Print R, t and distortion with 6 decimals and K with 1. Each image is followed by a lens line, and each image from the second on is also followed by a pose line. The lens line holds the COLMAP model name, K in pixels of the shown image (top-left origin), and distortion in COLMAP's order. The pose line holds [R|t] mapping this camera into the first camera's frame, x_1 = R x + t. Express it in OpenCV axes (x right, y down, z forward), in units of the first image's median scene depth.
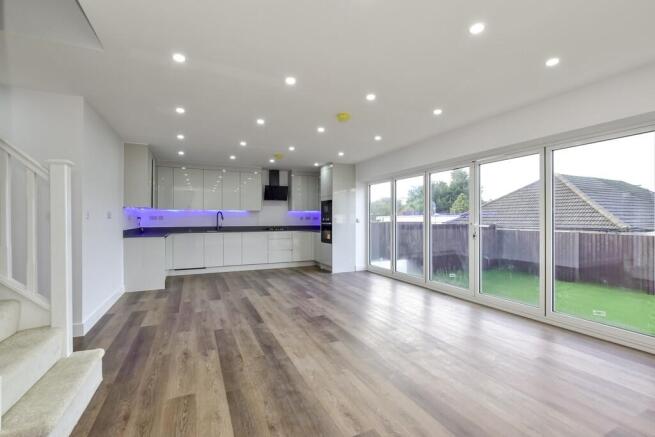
lens RADIAL K [[288.4, 0, 327.5], [0, 288.4, 218.5], [0, 0, 1]] dist [-0.004675, 0.000377]
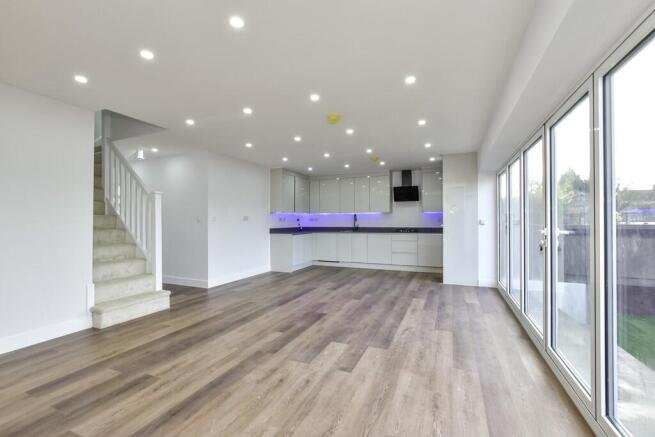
lens RADIAL K [[288.4, 0, 327.5], [0, 288.4, 218.5], [0, 0, 1]] dist [-0.004675, 0.000377]
pose [[0.667290, -0.006945, -0.744765, 0.568147], [0.003465, 0.999975, -0.006221, -0.000011], [0.744790, 0.001570, 0.667297, 0.231298]]
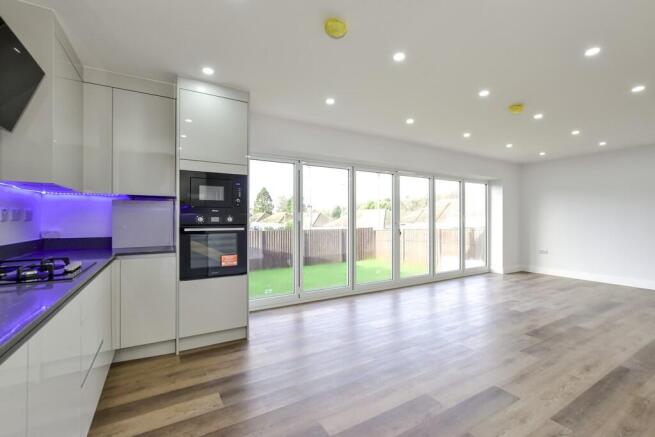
lens RADIAL K [[288.4, 0, 327.5], [0, 288.4, 218.5], [0, 0, 1]] dist [-0.004675, 0.000377]
pose [[-0.101427, 0.002957, 0.994839, -0.584797], [-0.004792, 0.999983, -0.003461, 0.004073], [-0.994831, -0.005119, -0.101411, 1.233000]]
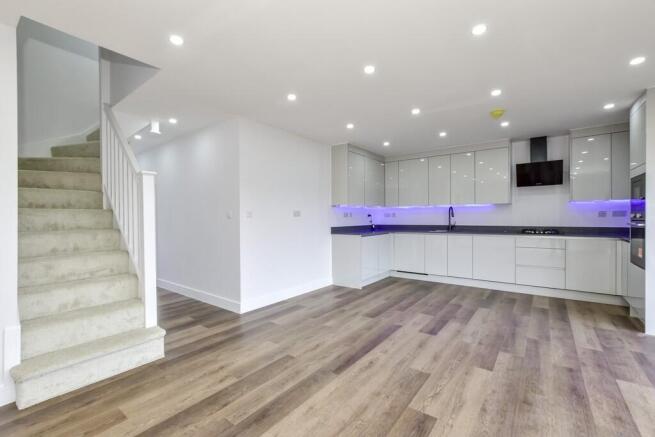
lens RADIAL K [[288.4, 0, 327.5], [0, 288.4, 218.5], [0, 0, 1]] dist [-0.004675, 0.000377]
pose [[0.469474, 0.002810, -0.882942, 0.240158], [0.007459, 0.999947, 0.007148, 0.000415], [0.882915, -0.009942, 0.469428, 0.463972]]
